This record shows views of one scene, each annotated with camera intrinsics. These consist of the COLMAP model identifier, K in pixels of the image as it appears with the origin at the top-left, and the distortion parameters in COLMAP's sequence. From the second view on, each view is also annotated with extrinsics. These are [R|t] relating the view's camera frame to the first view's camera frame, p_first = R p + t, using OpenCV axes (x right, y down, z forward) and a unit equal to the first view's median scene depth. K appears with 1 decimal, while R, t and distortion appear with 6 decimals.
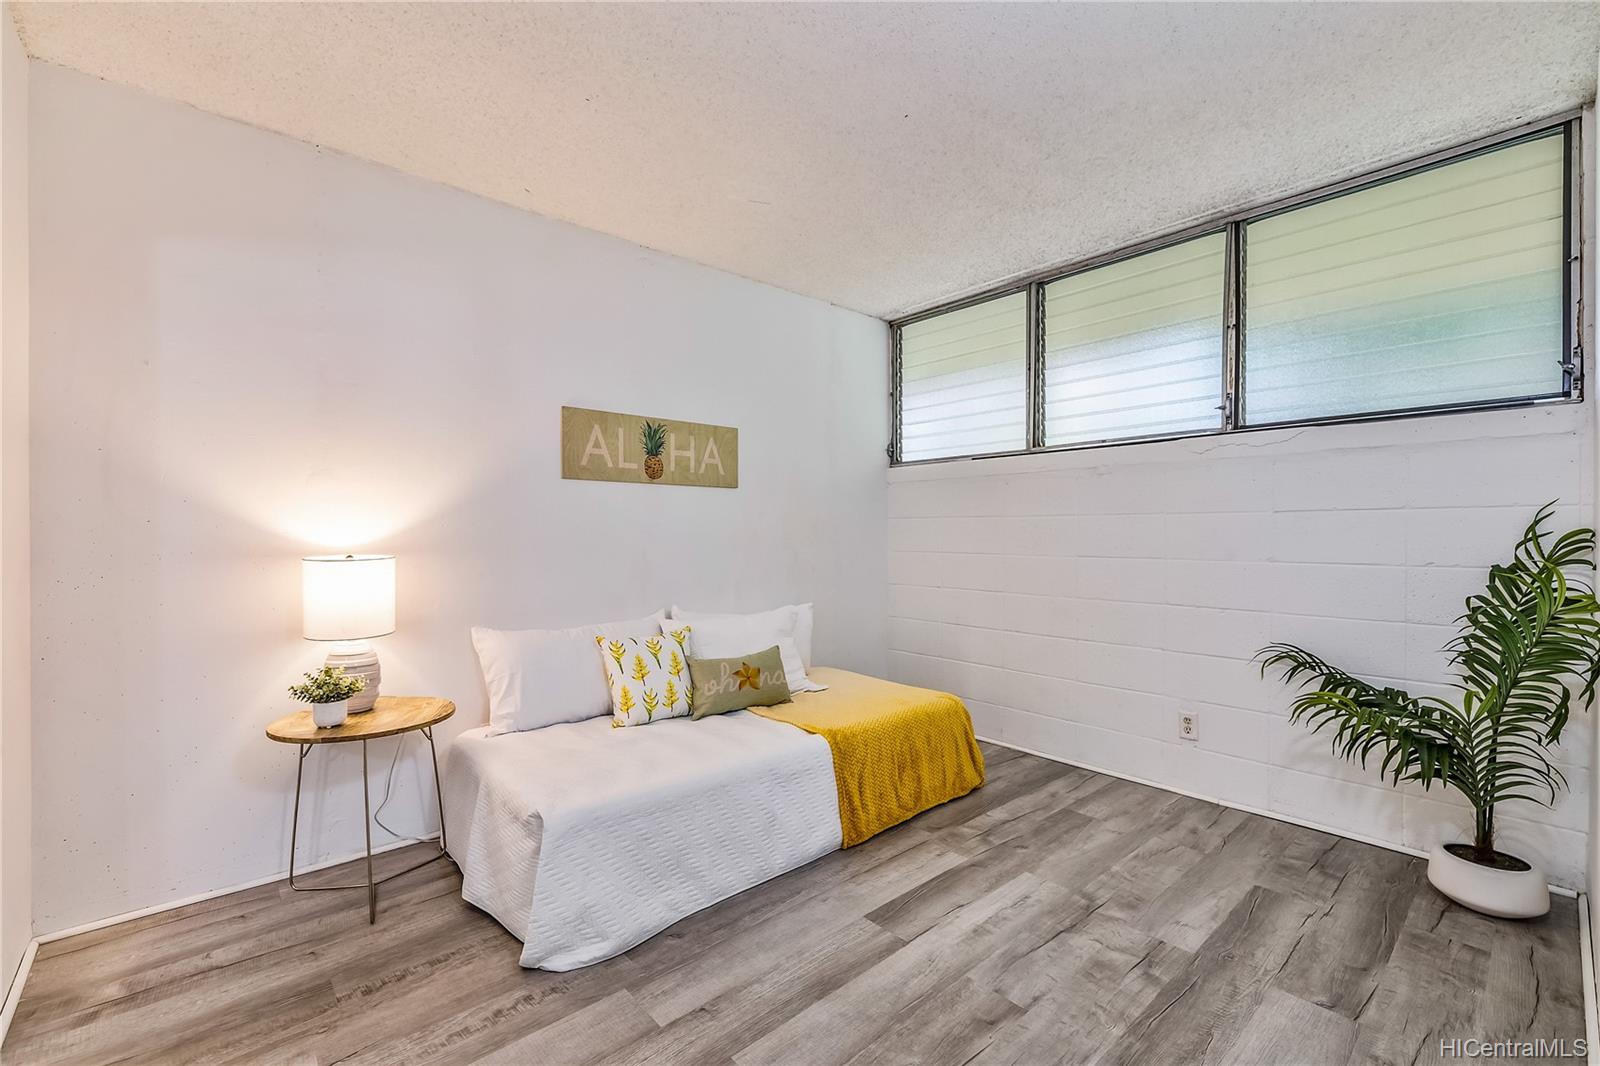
lens RADIAL K [[670.1, 0, 800.2], [0, 670.1, 530.6], [0, 0, 1]] dist [-0.001802, -0.000480]
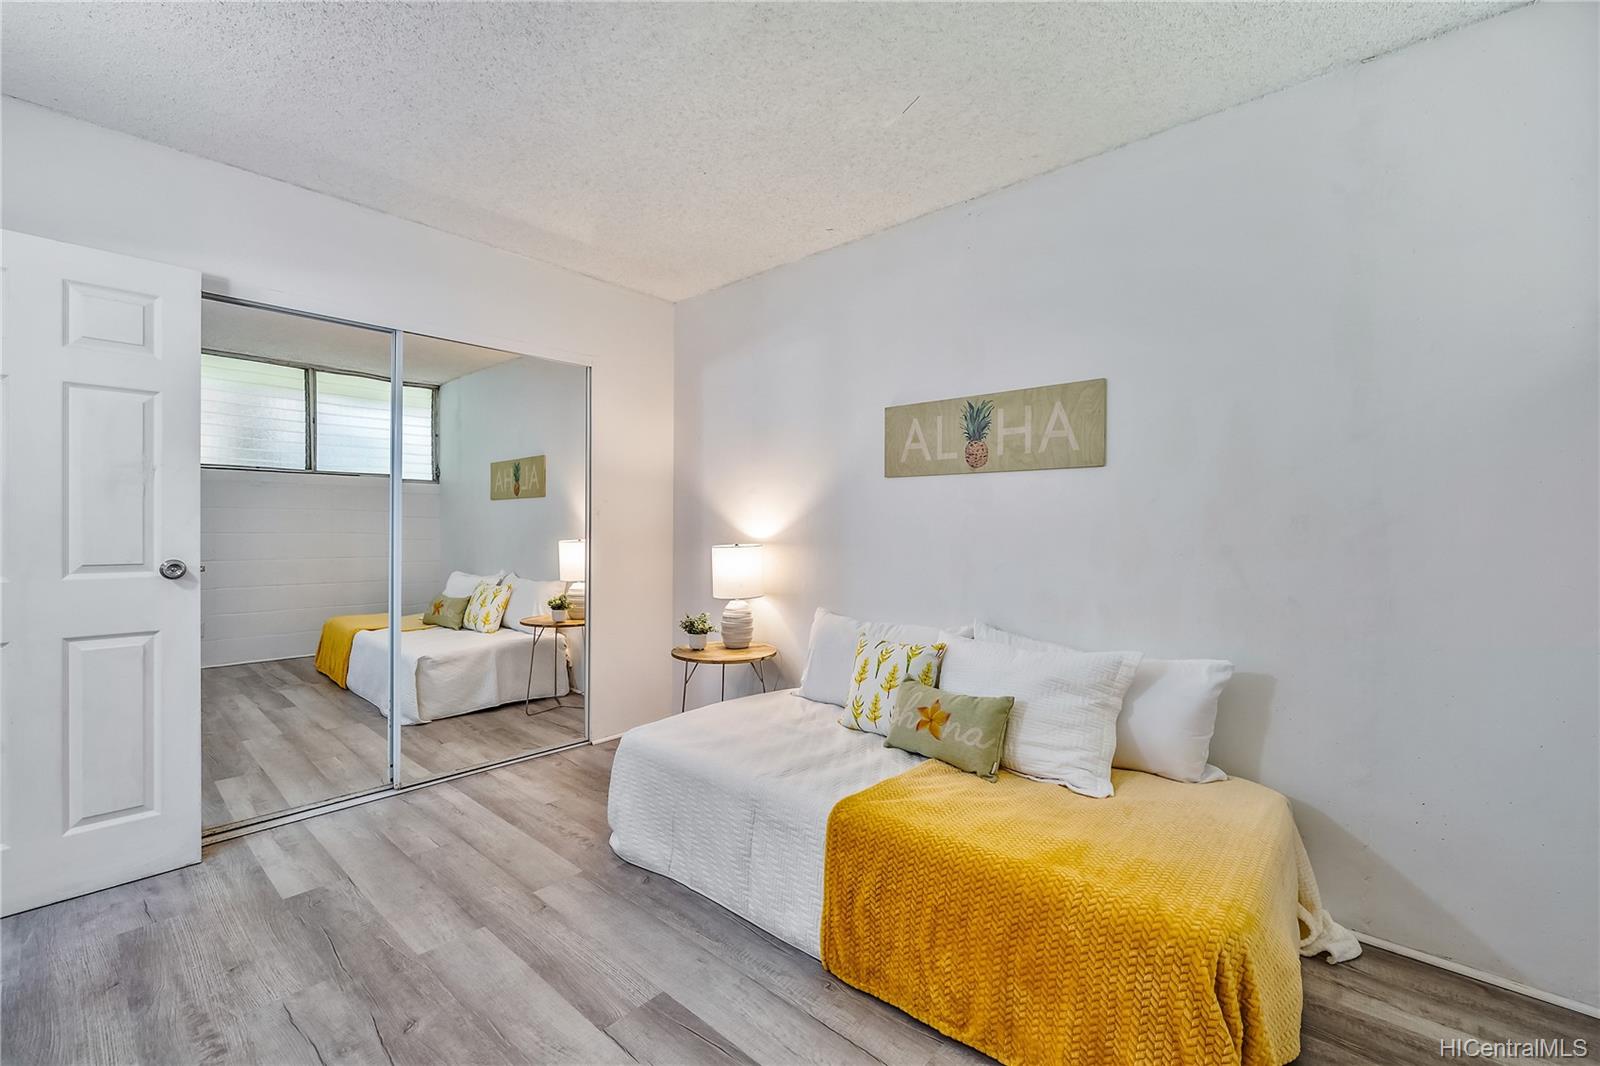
lens RADIAL K [[670.1, 0, 800.2], [0, 670.1, 530.6], [0, 0, 1]] dist [-0.001802, -0.000480]
pose [[0.125222, 0.005903, -0.992111, 0.631209], [-0.004051, 0.999977, 0.005439, -0.001278], [0.992120, 0.003338, 0.125243, 0.715331]]
